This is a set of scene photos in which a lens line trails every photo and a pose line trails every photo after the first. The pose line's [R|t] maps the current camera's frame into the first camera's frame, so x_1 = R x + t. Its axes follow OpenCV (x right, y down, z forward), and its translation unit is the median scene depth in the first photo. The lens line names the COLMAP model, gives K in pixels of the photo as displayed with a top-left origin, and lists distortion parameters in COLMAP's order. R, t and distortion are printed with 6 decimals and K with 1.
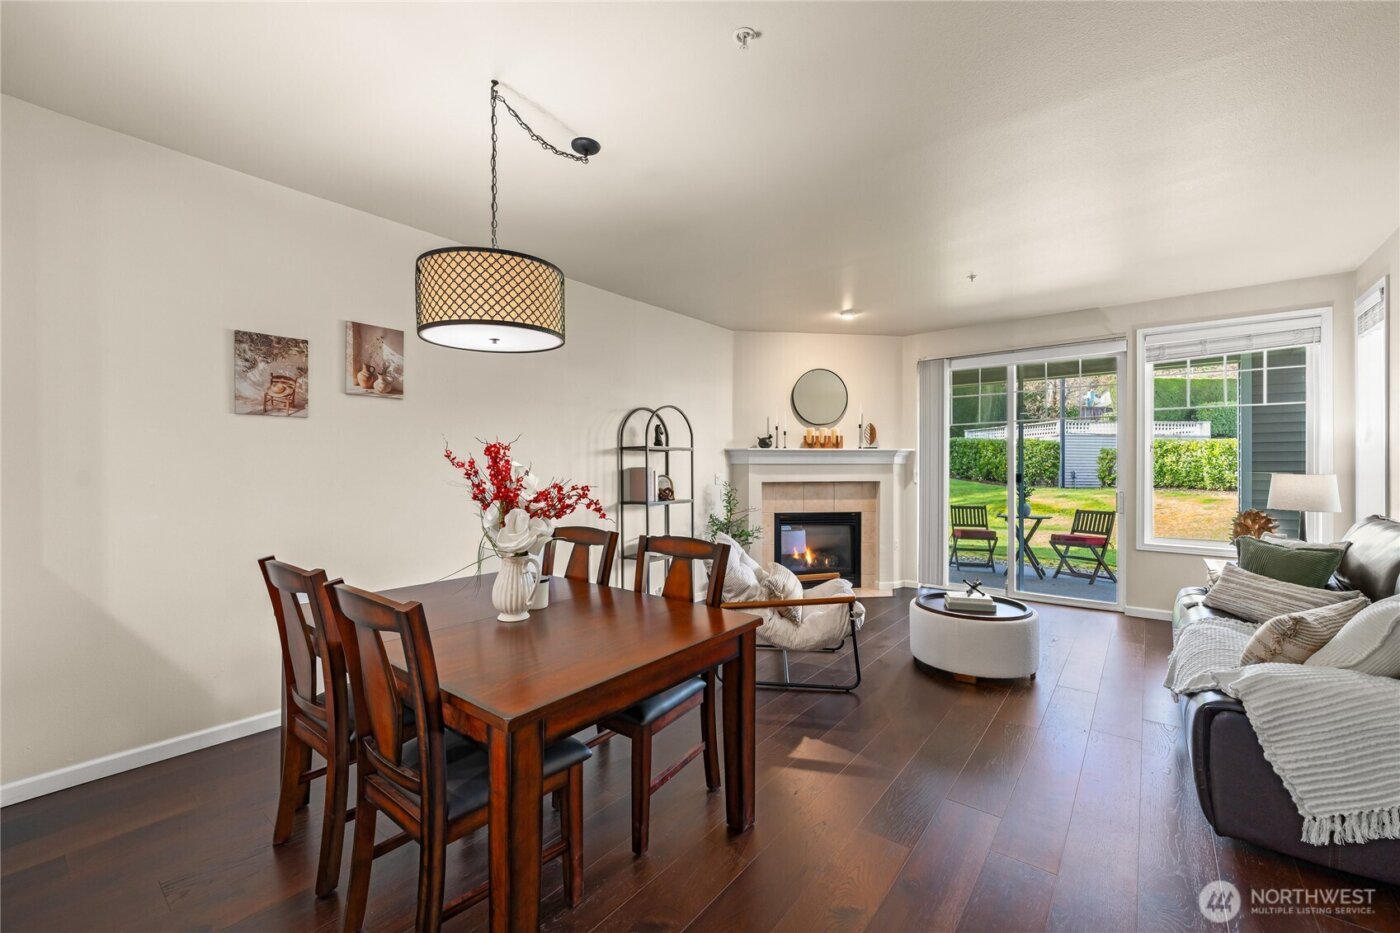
lens RADIAL K [[563.8, 0, 696.8], [0, 563.8, 466.0], [0, 0, 1]] dist [0.000957, -0.000081]
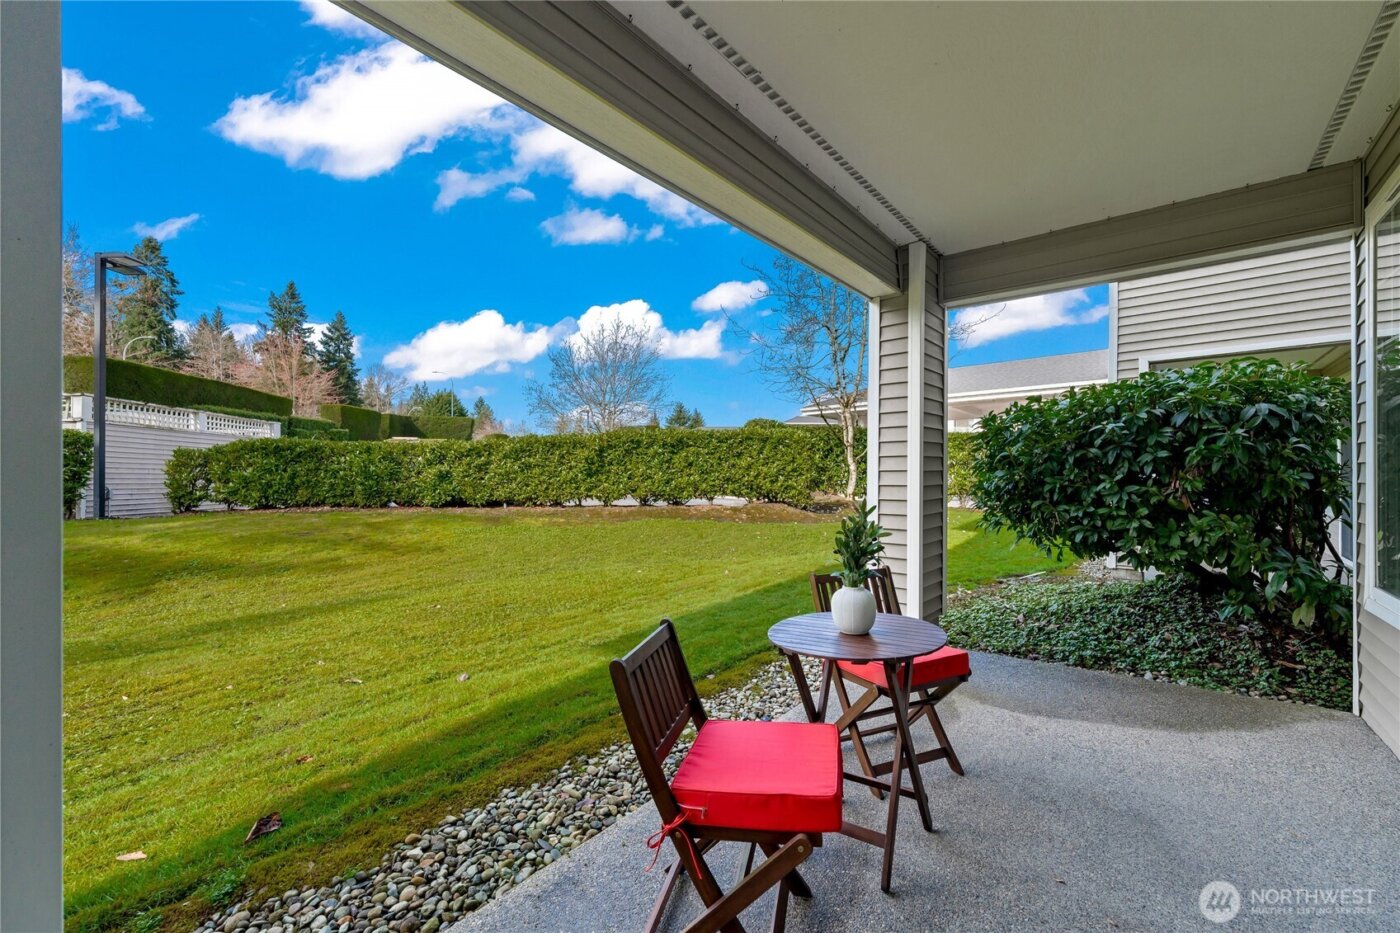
lens RADIAL K [[569.3, 0, 695.6], [0, 569.3, 476.7], [0, 0, 1]] dist [-0.000028, -0.000194]
pose [[0.013752, 0.000119, 0.999905, 0.363031], [0.010127, 0.999949, -0.000259, 0.016130], [-0.999854, 0.010130, 0.013751, 1.385252]]
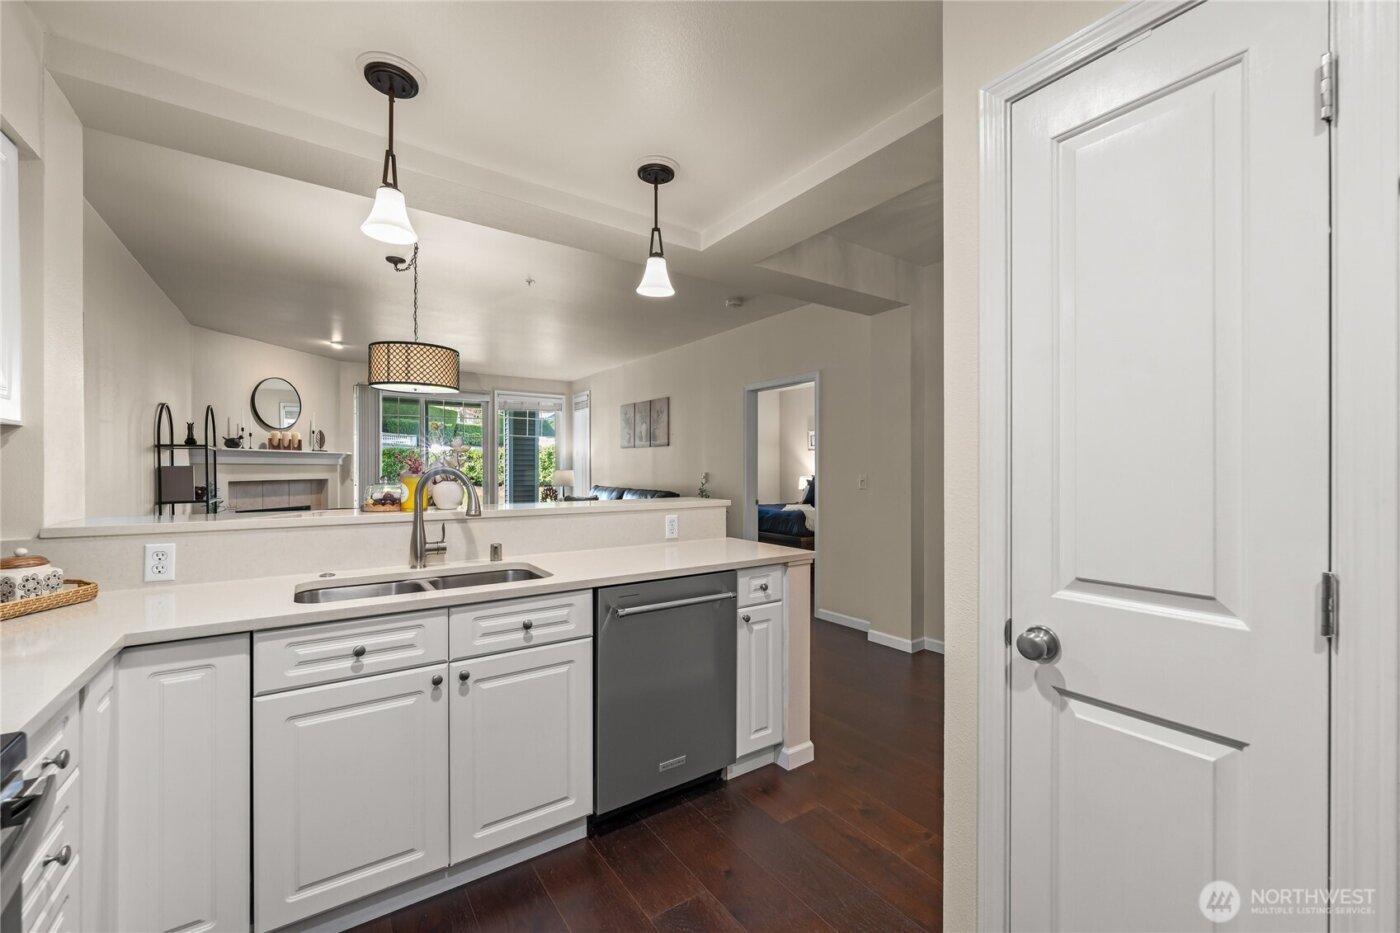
lens RADIAL K [[563.8, 0, 696.8], [0, 563.8, 466.0], [0, 0, 1]] dist [0.000957, -0.000081]
pose [[0.291650, 0.004720, 0.956513, -0.659526], [0.000761, 0.999986, -0.005166, 0.006972], [-0.956525, 0.002234, 0.291643, -0.117060]]
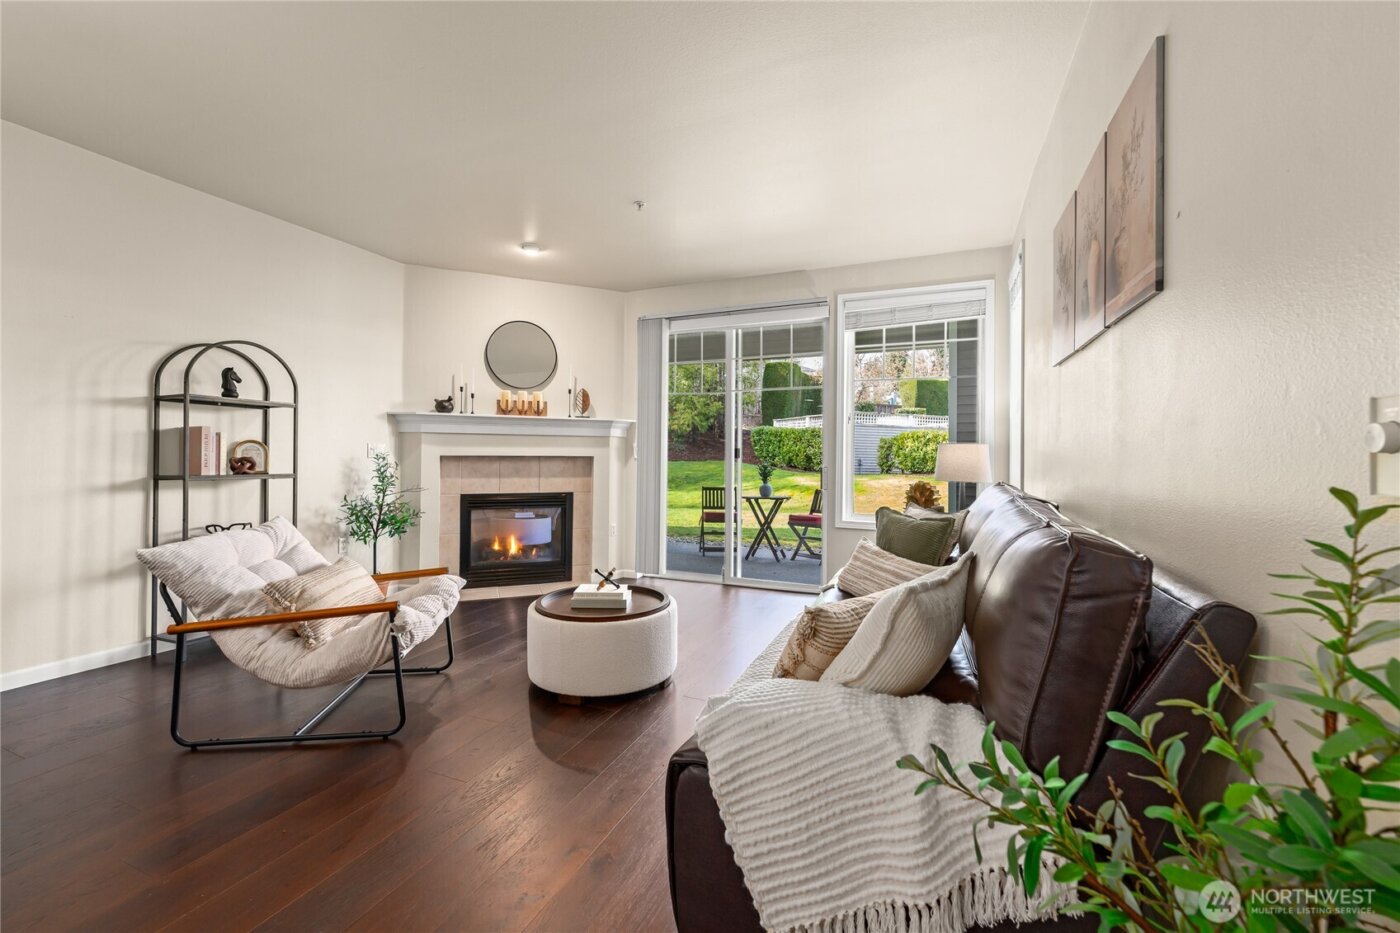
lens RADIAL K [[568.6, 0, 700.5], [0, 568.6, 452.8], [0, 0, 1]] dist [0.000243, -0.000041]
pose [[0.962068, 0.011205, 0.272579, 0.269575], [-0.009610, 0.999928, -0.007187, 0.028995], [-0.272640, 0.004295, 0.962107, 0.130946]]
